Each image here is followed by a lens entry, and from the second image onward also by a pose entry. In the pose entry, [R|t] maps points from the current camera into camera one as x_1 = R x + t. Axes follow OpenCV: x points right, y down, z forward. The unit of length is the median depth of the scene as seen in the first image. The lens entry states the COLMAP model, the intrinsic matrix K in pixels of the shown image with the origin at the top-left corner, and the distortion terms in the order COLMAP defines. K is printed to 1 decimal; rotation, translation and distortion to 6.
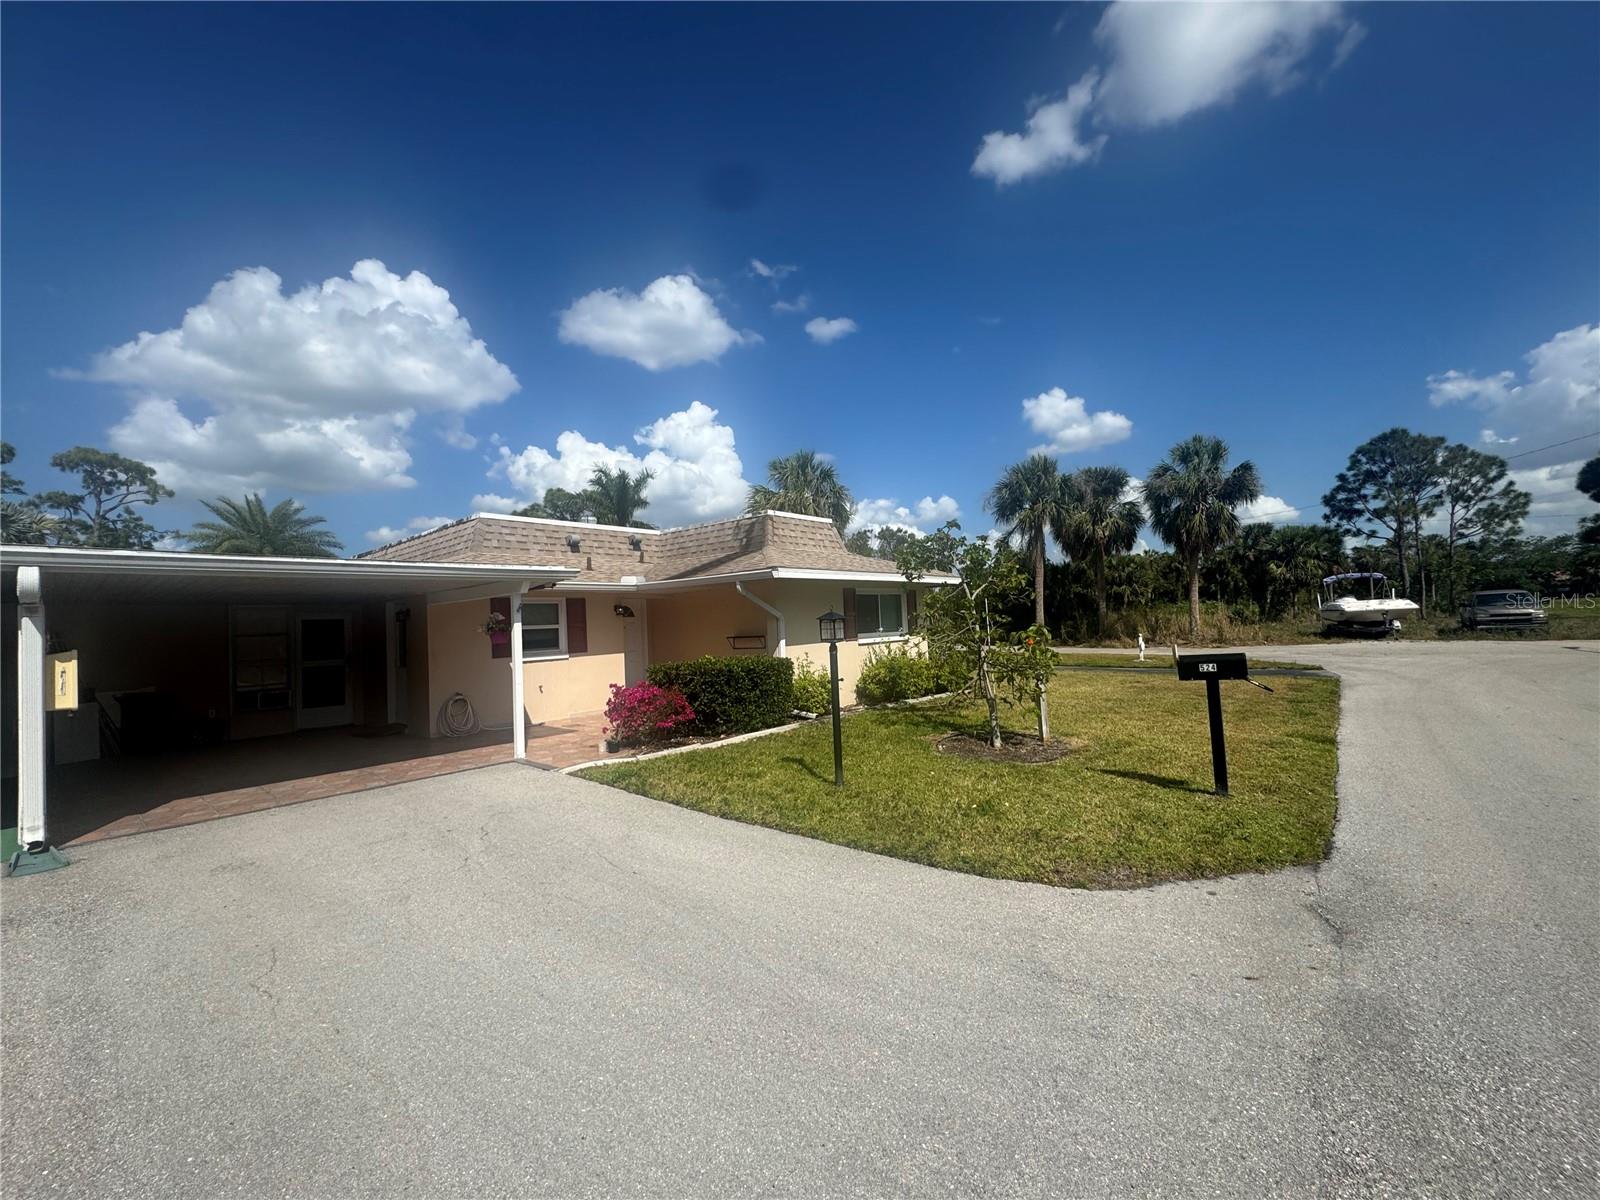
lens RADIAL K [[635.6, 0, 800.0], [0, 635.6, 600.0], [0, 0, 1]] dist [0.001377, 0.000528]
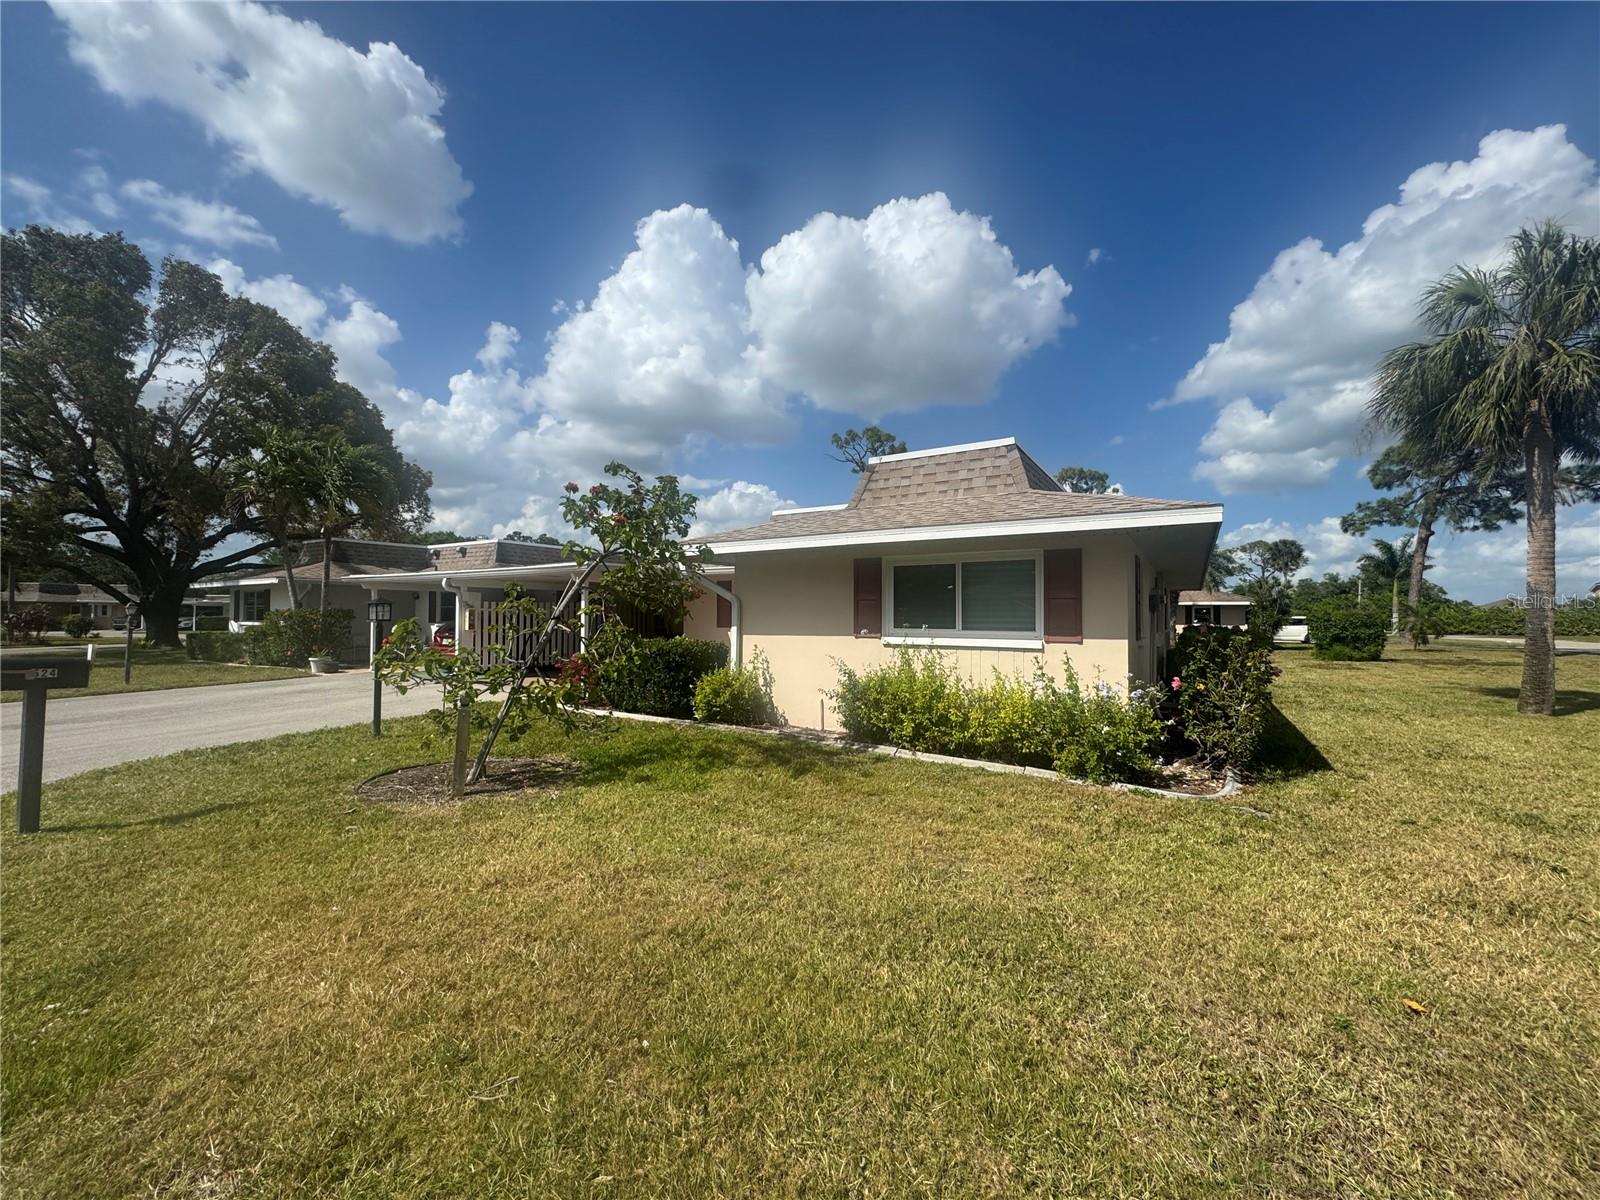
lens RADIAL K [[635.6, 0, 800.0], [0, 635.6, 600.0], [0, 0, 1]] dist [0.001377, 0.000528]
pose [[0.145482, 0.021827, -0.989120, 0.892015], [0.027273, 0.999288, 0.026062, 0.007561], [0.988985, -0.030768, 0.144783, 1.023964]]
